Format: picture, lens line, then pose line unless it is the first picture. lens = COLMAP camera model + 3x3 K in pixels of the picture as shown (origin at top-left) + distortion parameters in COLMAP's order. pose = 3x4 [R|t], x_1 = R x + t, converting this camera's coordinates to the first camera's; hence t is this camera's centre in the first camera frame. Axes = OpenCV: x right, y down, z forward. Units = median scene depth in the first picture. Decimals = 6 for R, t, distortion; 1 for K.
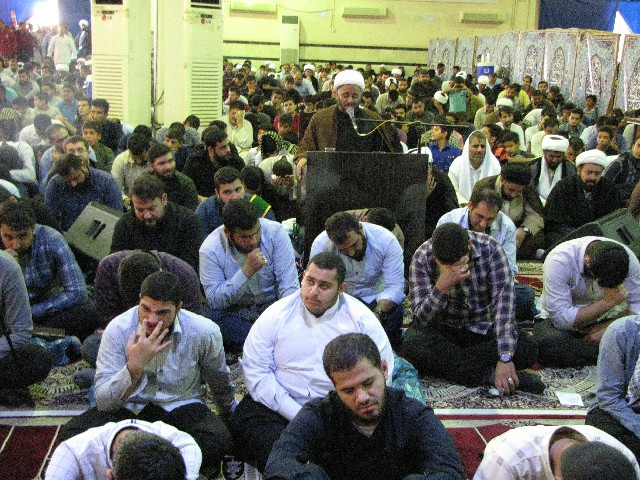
lens RADIAL K [[975.9, 0, 319.1], [0, 975.9, 241.4], [0, 0, 1]] dist [0.086321, 0.000000]
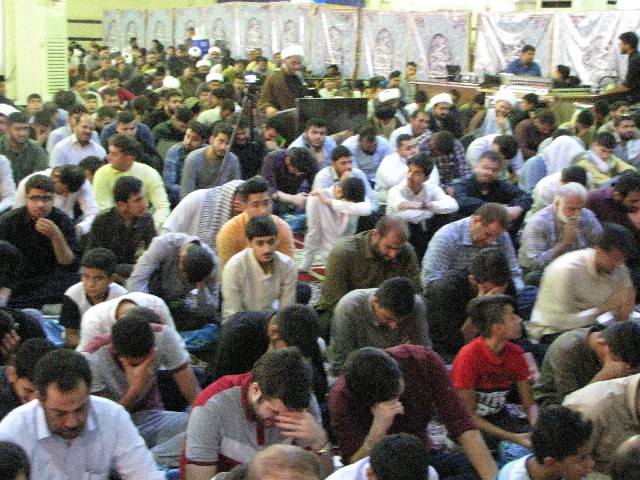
lens RADIAL K [[1311.9, 0, 319.4], [0, 1311.9, 238.4], [0, 0, 1]] dist [0.135344, 0.000000]
pose [[0.933375, -0.079827, 0.349914, -0.374171], [0.088956, 0.995985, -0.010070, 0.078404], [-0.347705, 0.040526, 0.936728, -0.486893]]
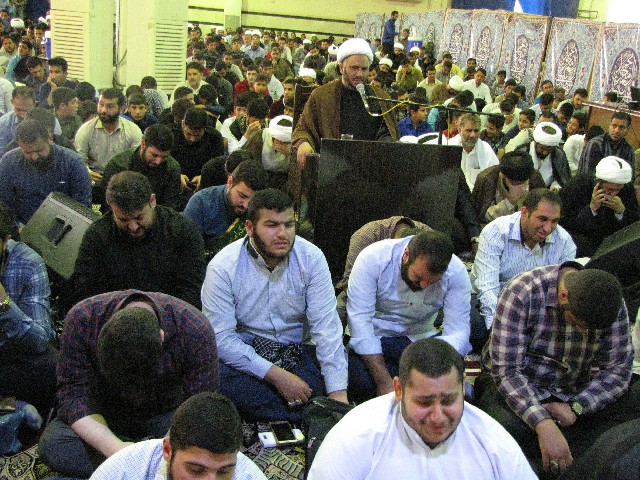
lens RADIAL K [[809.6, 0, 318.5], [0, 809.6, 236.8], [0, 0, 1]] dist [-0.003362, 0.000000]
pose [[0.995018, 0.024137, 0.096734, -0.041006], [-0.030657, 0.997316, 0.066494, -0.027960], [-0.094870, -0.069129, 0.993087, 0.165454]]
